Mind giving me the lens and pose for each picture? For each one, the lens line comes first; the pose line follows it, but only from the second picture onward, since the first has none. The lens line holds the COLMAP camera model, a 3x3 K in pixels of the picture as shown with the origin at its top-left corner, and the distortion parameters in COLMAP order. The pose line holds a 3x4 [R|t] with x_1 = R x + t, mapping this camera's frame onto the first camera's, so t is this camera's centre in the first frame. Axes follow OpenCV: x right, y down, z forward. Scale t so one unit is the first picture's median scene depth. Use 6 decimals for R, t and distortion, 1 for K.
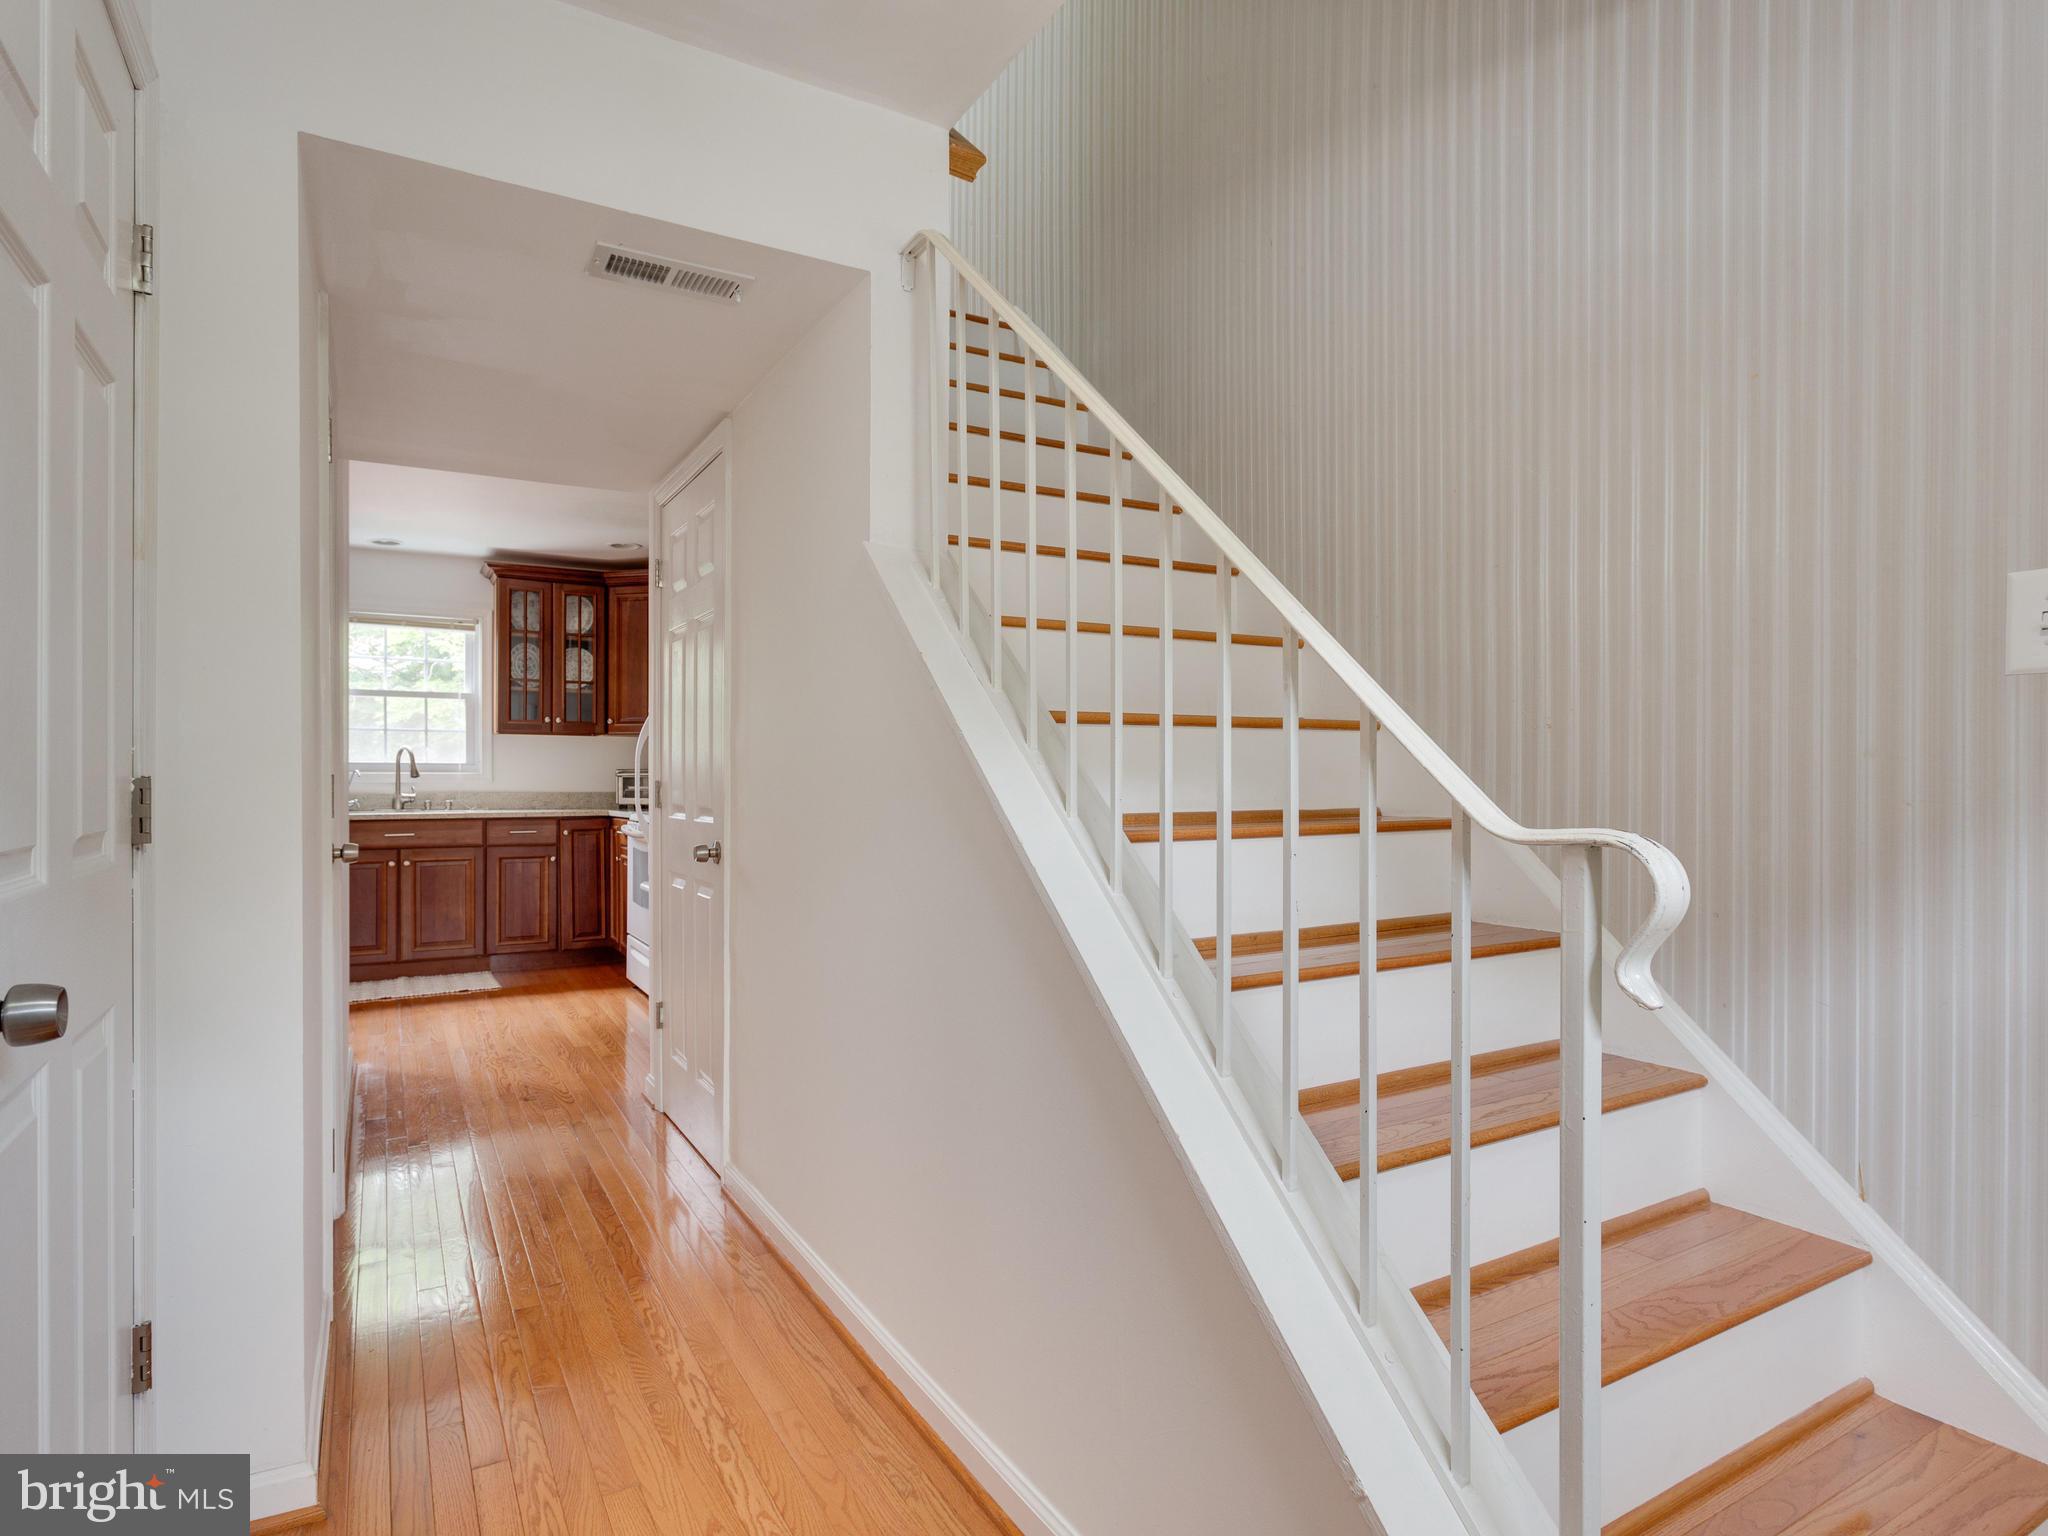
lens RADIAL K [[1106.0, 0, 1028.5], [0, 1106.0, 782.0], [0, 0, 1]] dist [-0.000248, 0.001440]
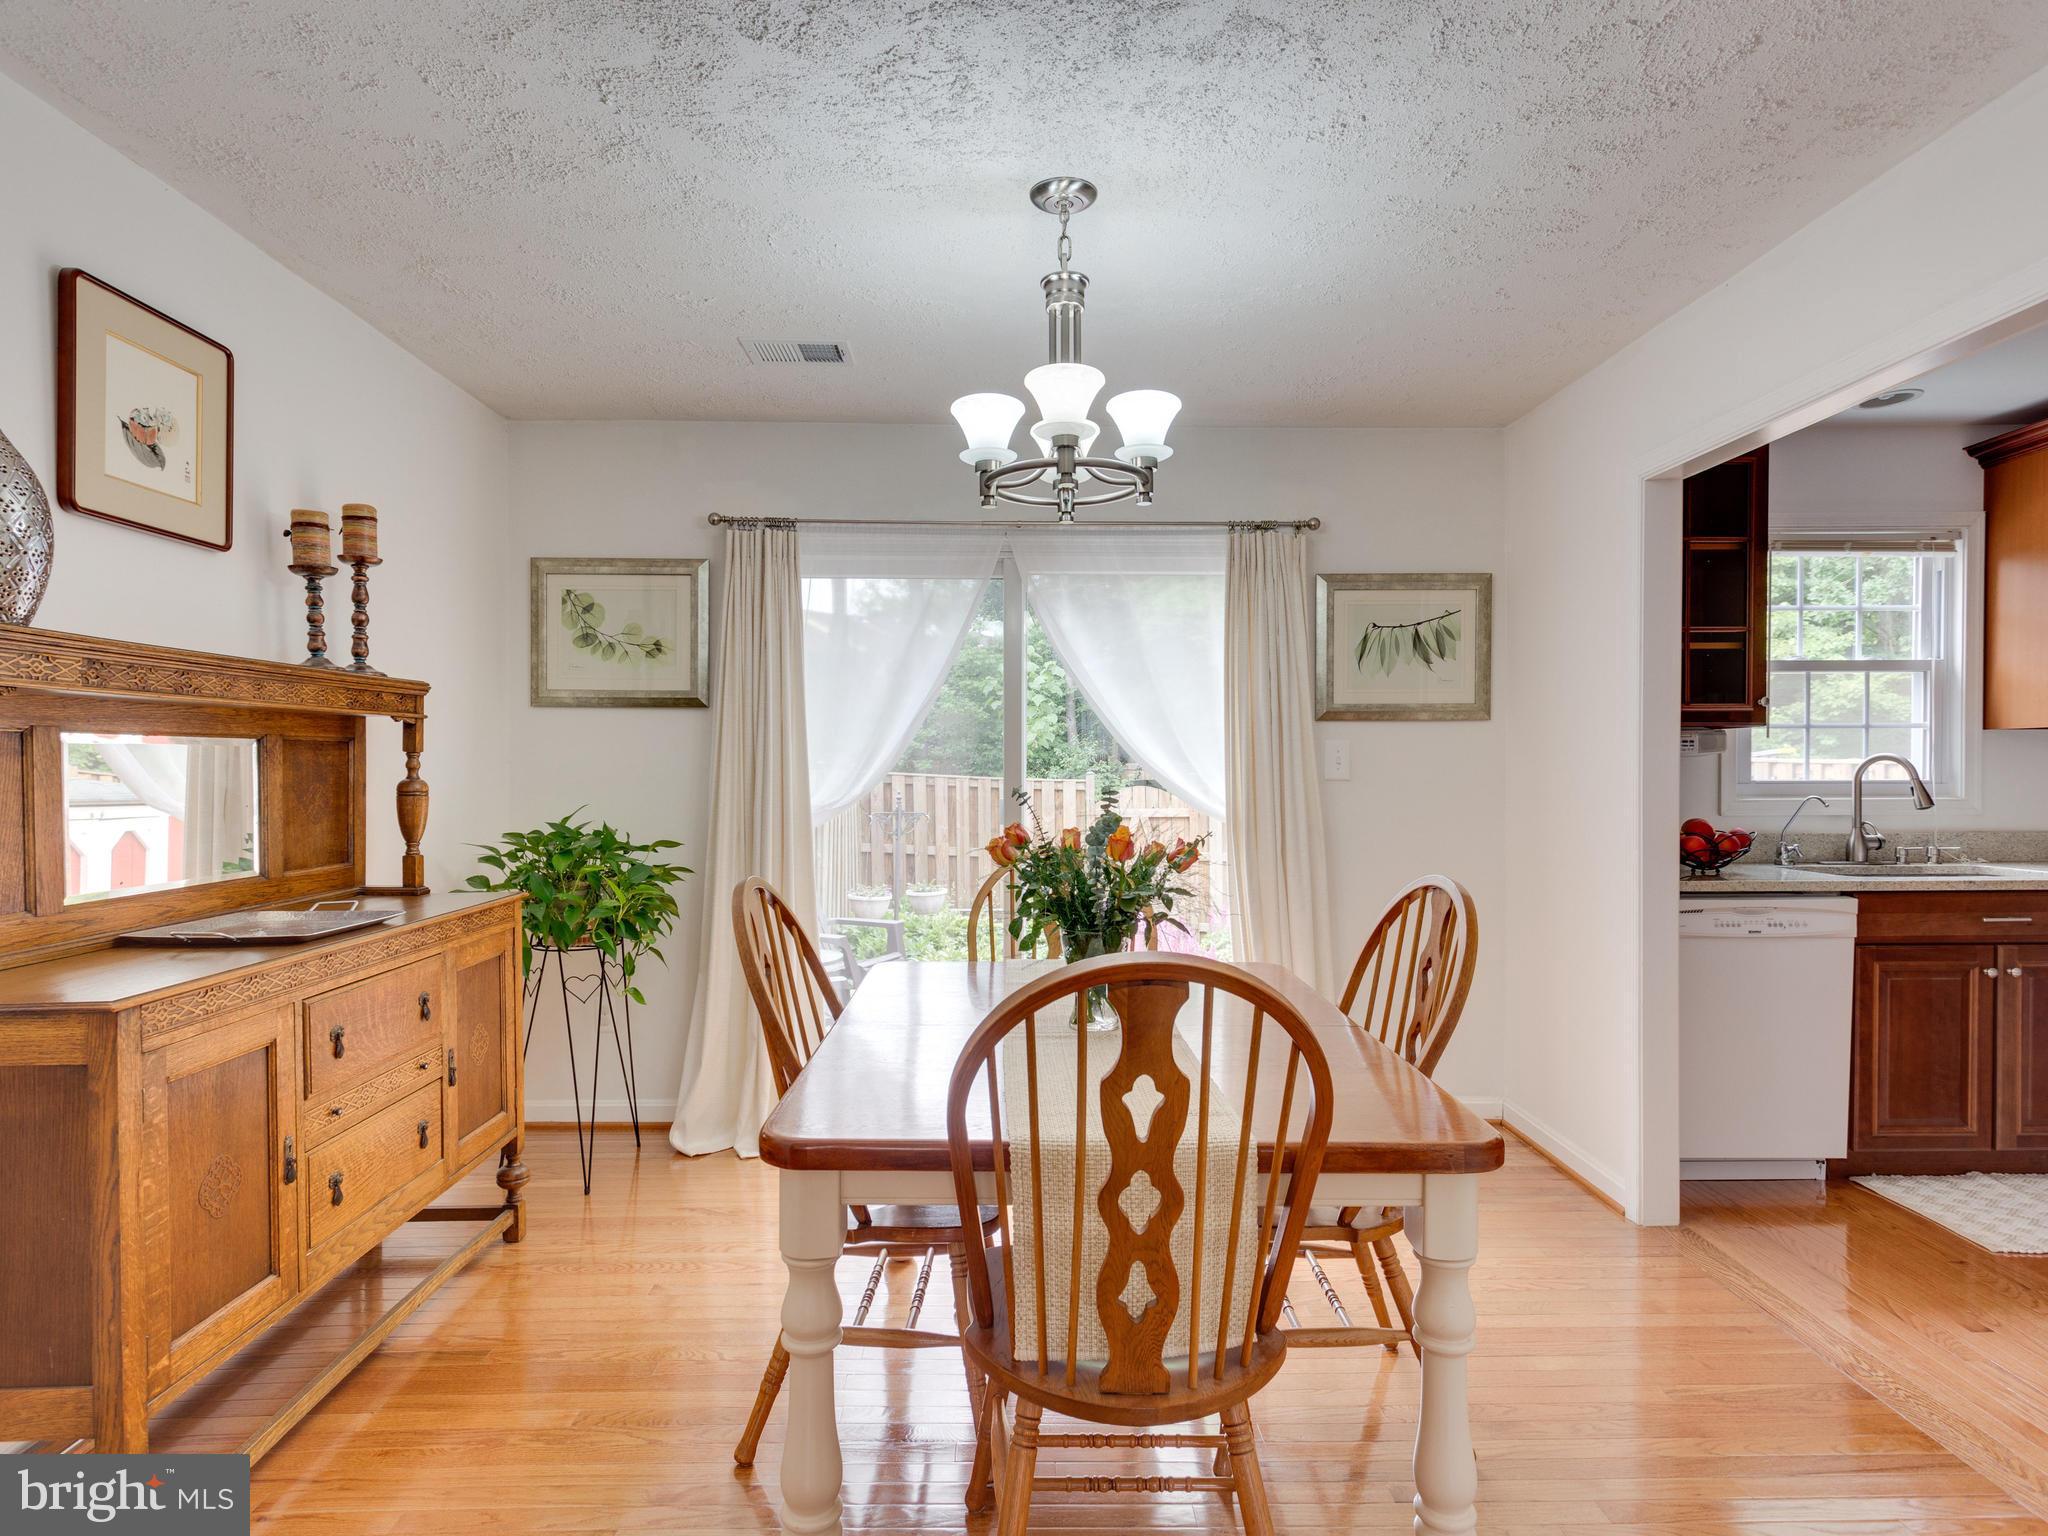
lens RADIAL K [[1106.0, 0, 1028.5], [0, 1106.0, 782.0], [0, 0, 1]] dist [-0.000248, 0.001440]
pose [[0.871063, 0.002580, -0.491164, -0.674639], [0.001658, 0.999965, 0.008193, -0.023093], [0.491168, -0.007951, 0.871028, 0.275402]]
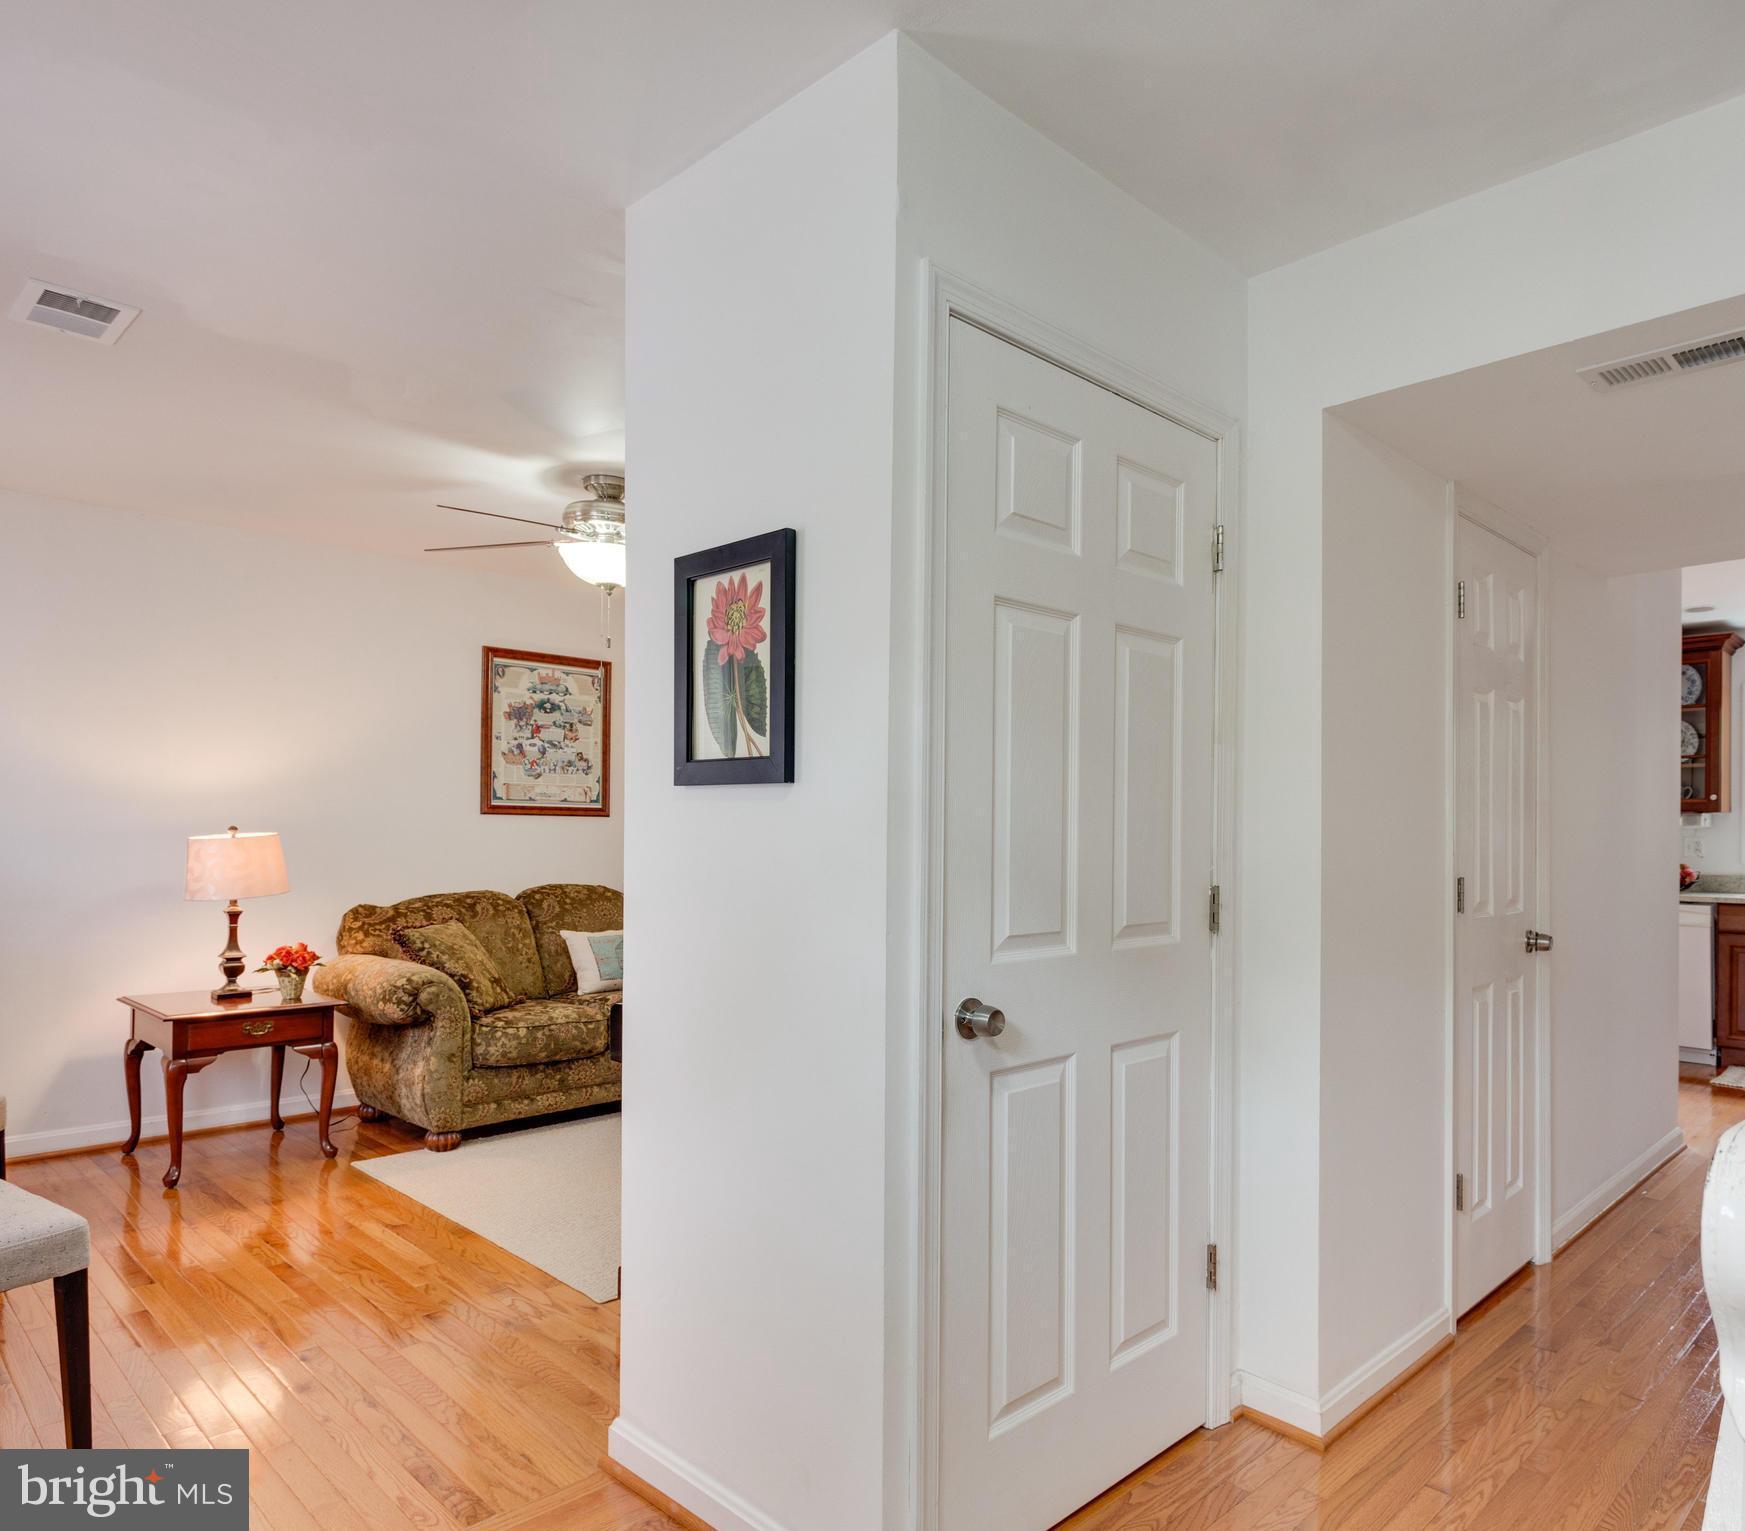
lens RADIAL K [[1145.4, 0, 1031.3], [0, 1145.4, 832.3], [0, 0, 1]] dist [-0.000331, 0.000109]
pose [[0.306877, 0.000172, -0.951749, 0.147054], [-0.012219, 0.999918, -0.003760, -0.016328], [0.951671, 0.012783, 0.306854, 0.063761]]
